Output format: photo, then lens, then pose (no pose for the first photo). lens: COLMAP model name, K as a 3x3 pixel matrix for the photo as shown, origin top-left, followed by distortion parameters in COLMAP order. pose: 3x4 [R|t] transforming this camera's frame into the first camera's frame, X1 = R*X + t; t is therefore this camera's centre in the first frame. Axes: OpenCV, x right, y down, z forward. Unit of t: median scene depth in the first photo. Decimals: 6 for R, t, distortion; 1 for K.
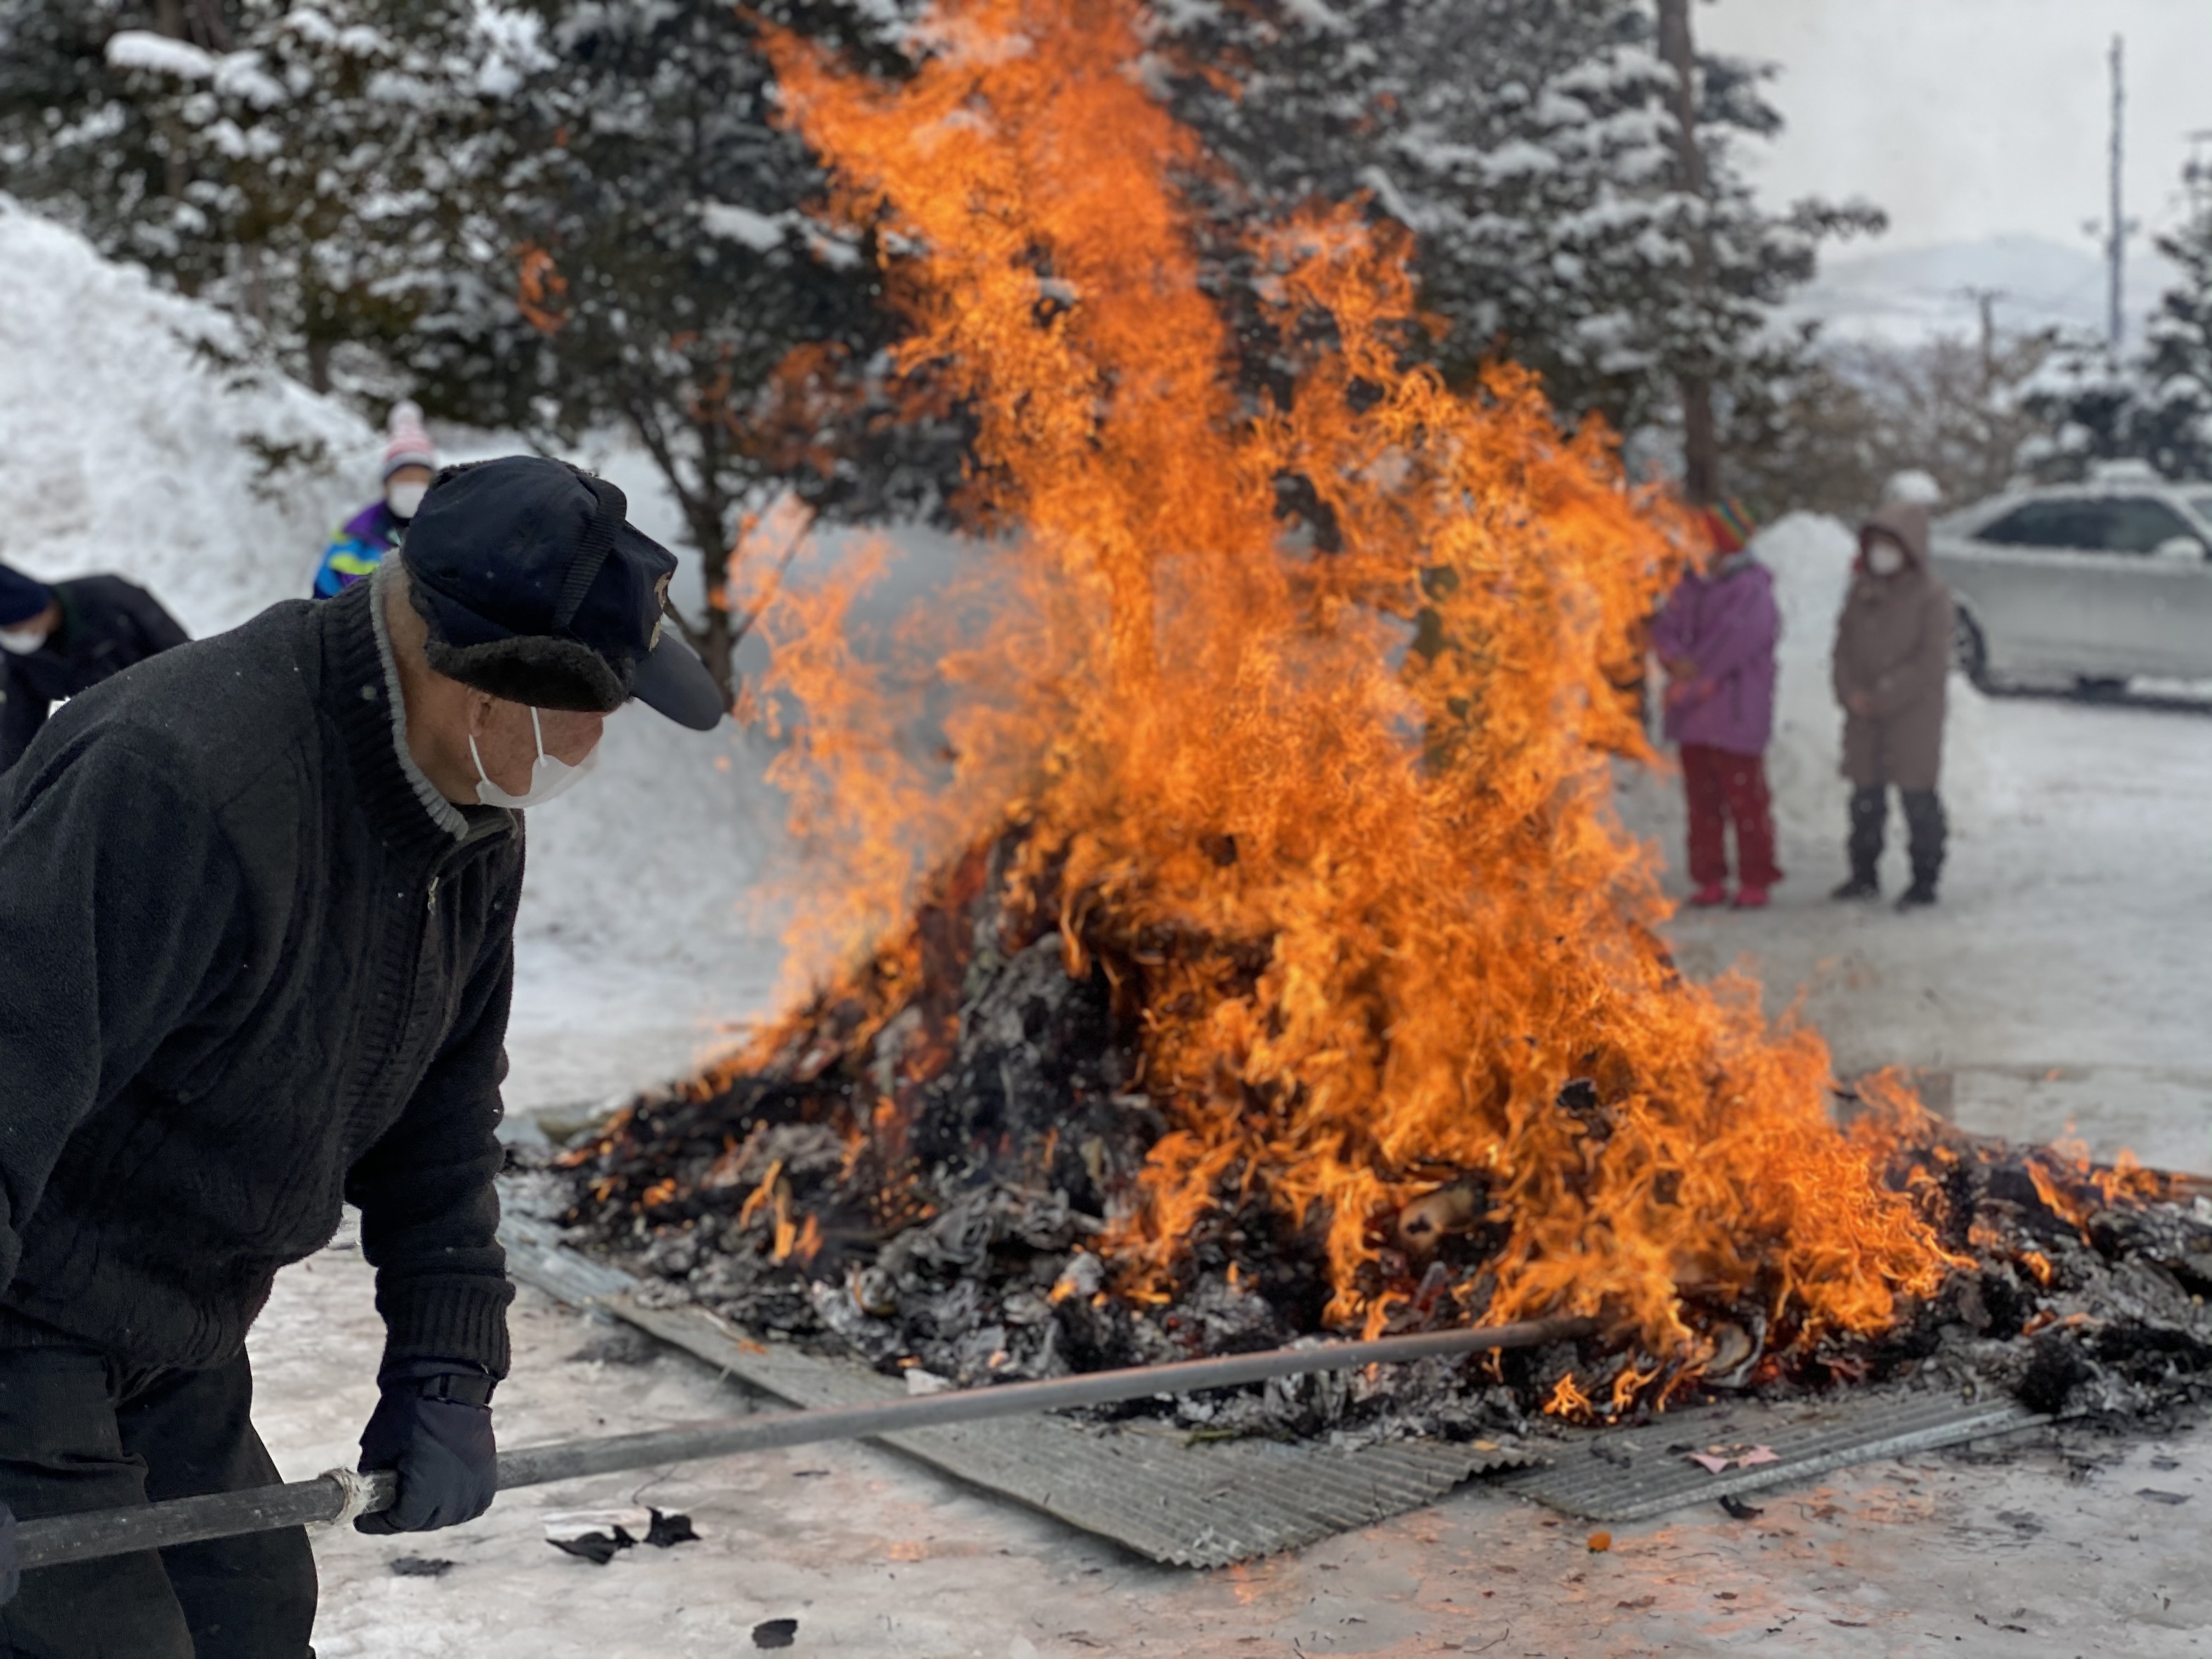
lens RADIAL K [[3378.0, 0, 1103.9], [0, 3378.0, 829.8], [0, 0, 1]] dist [-0.056941, 0.000000]
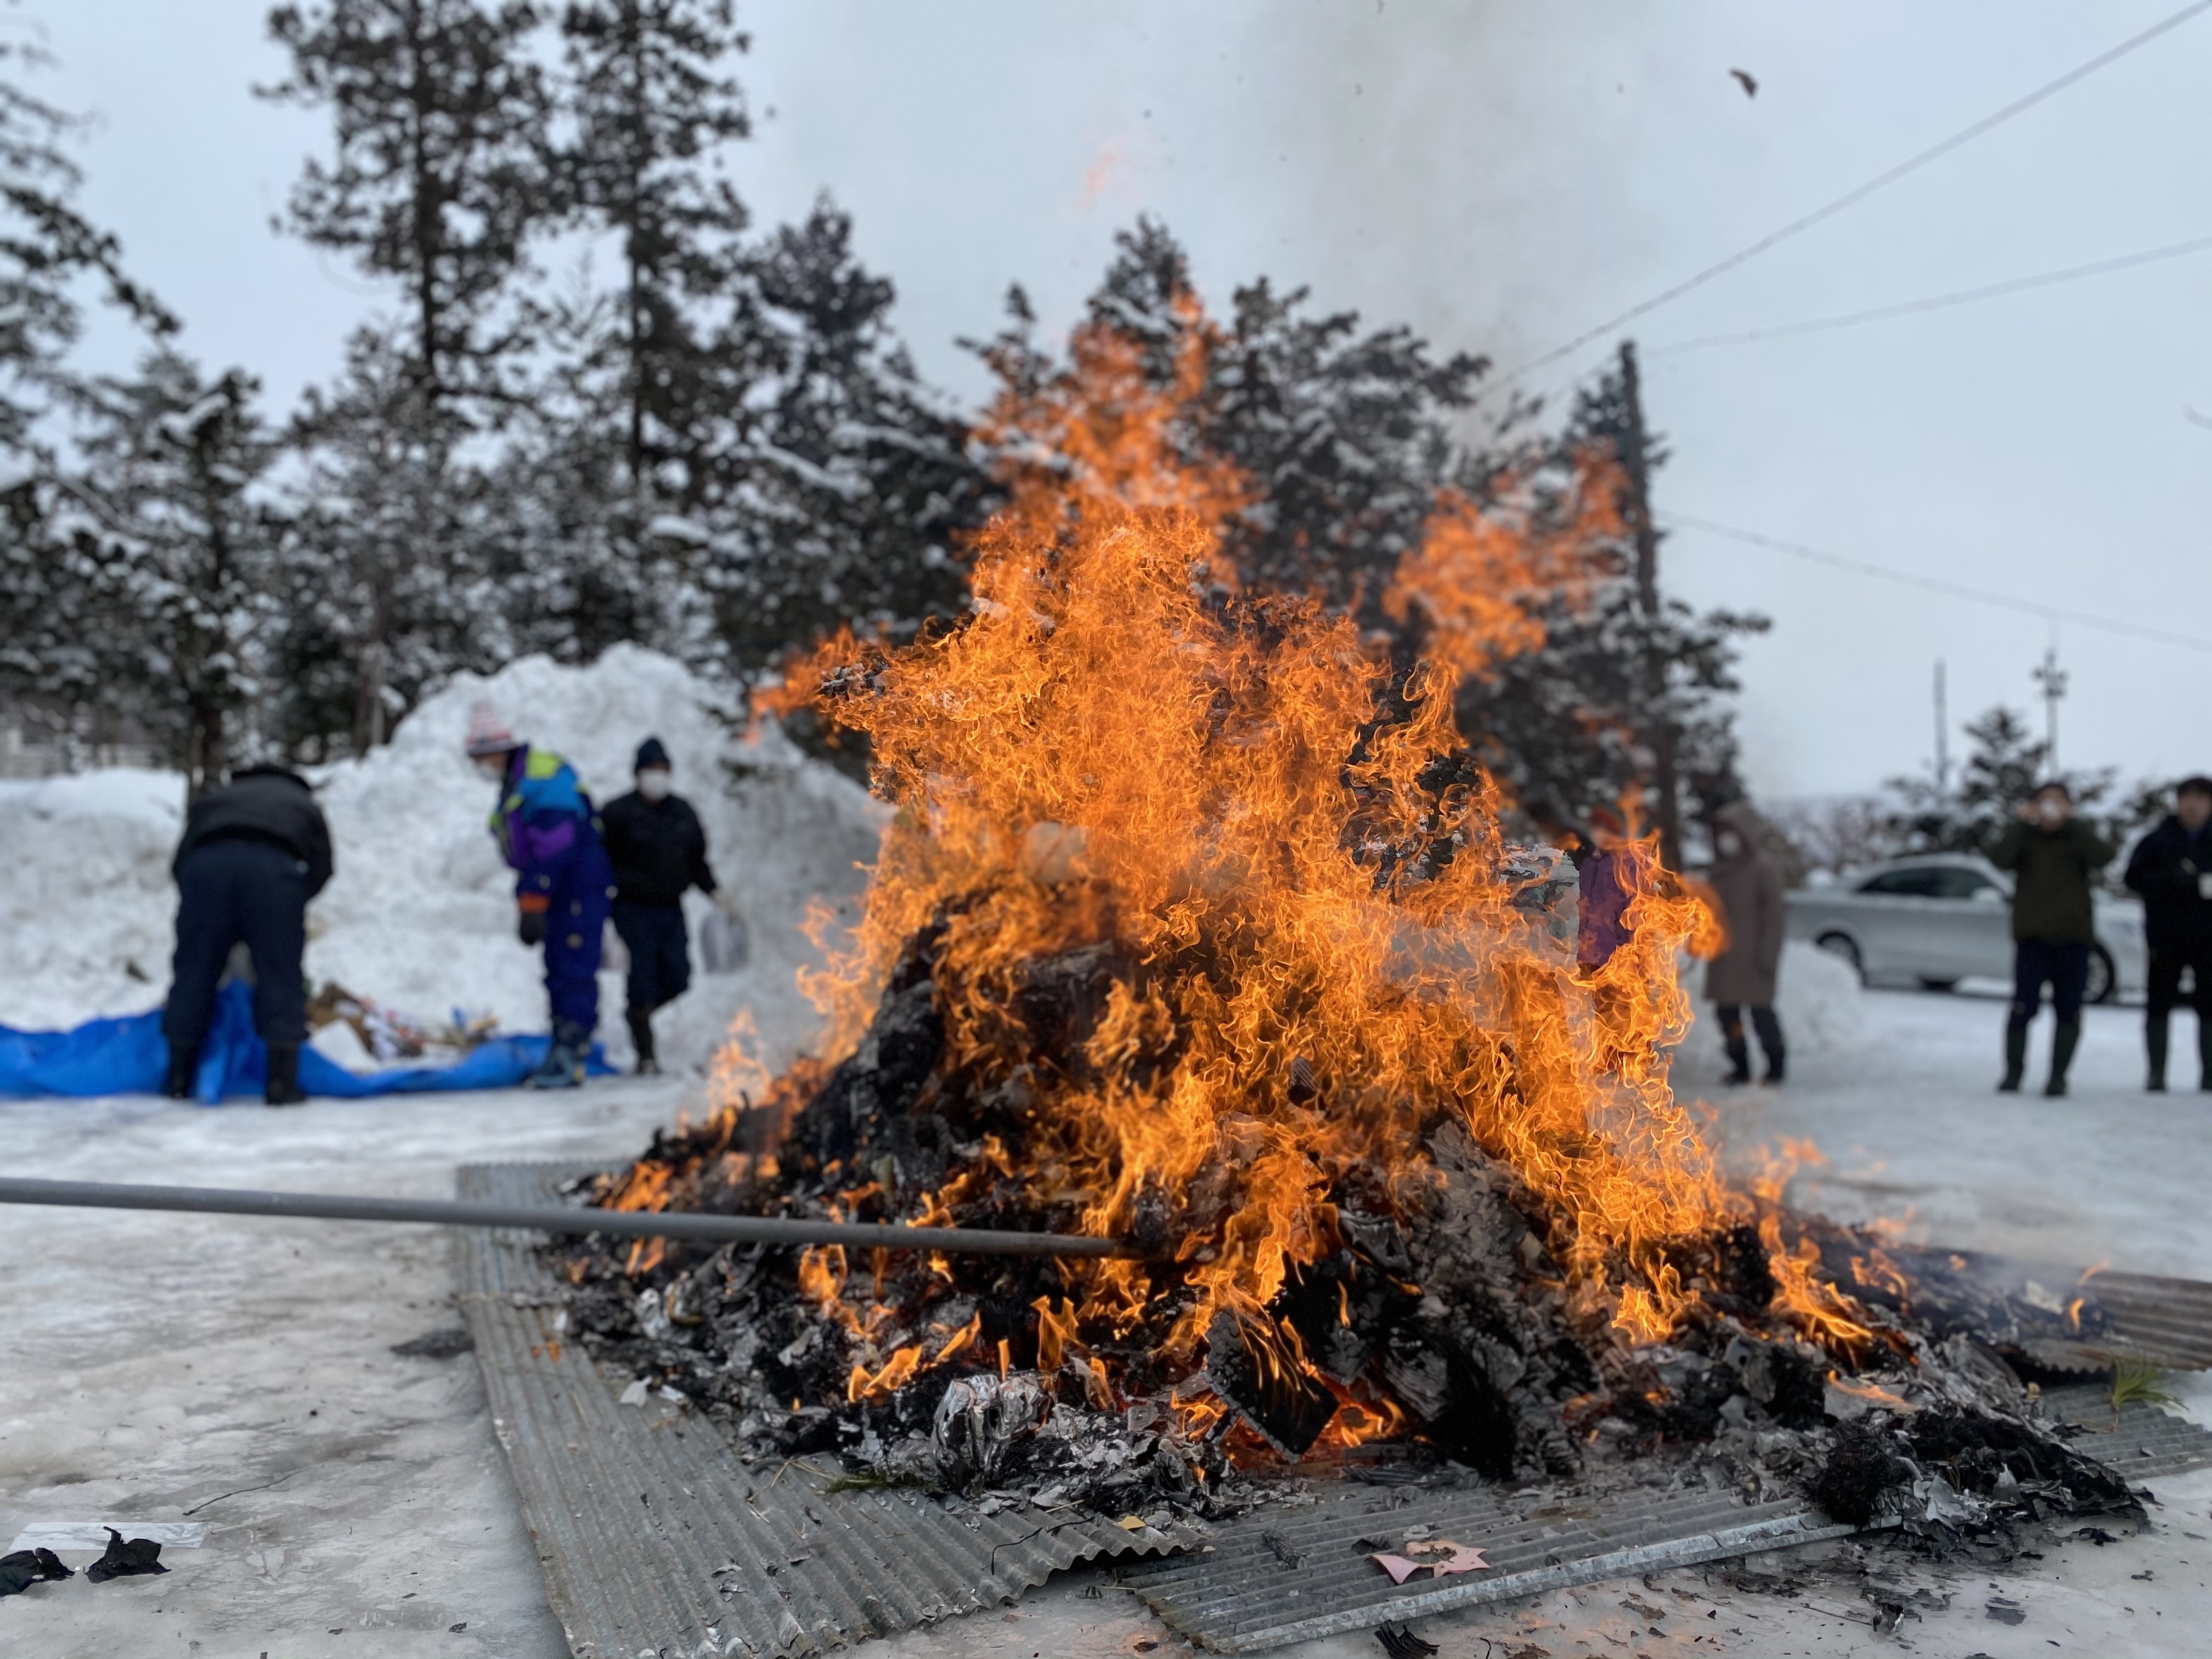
lens RADIAL K [[1734.6, 0, 1110.4], [0, 1734.6, 822.7], [0, 0, 1]] dist [-0.031575, 0.015765]
pose [[0.986933, 0.009528, -0.160850, 0.168313], [-0.032967, 0.989073, -0.143693, 0.070467], [0.157723, 0.147118, 0.976463, 0.534531]]
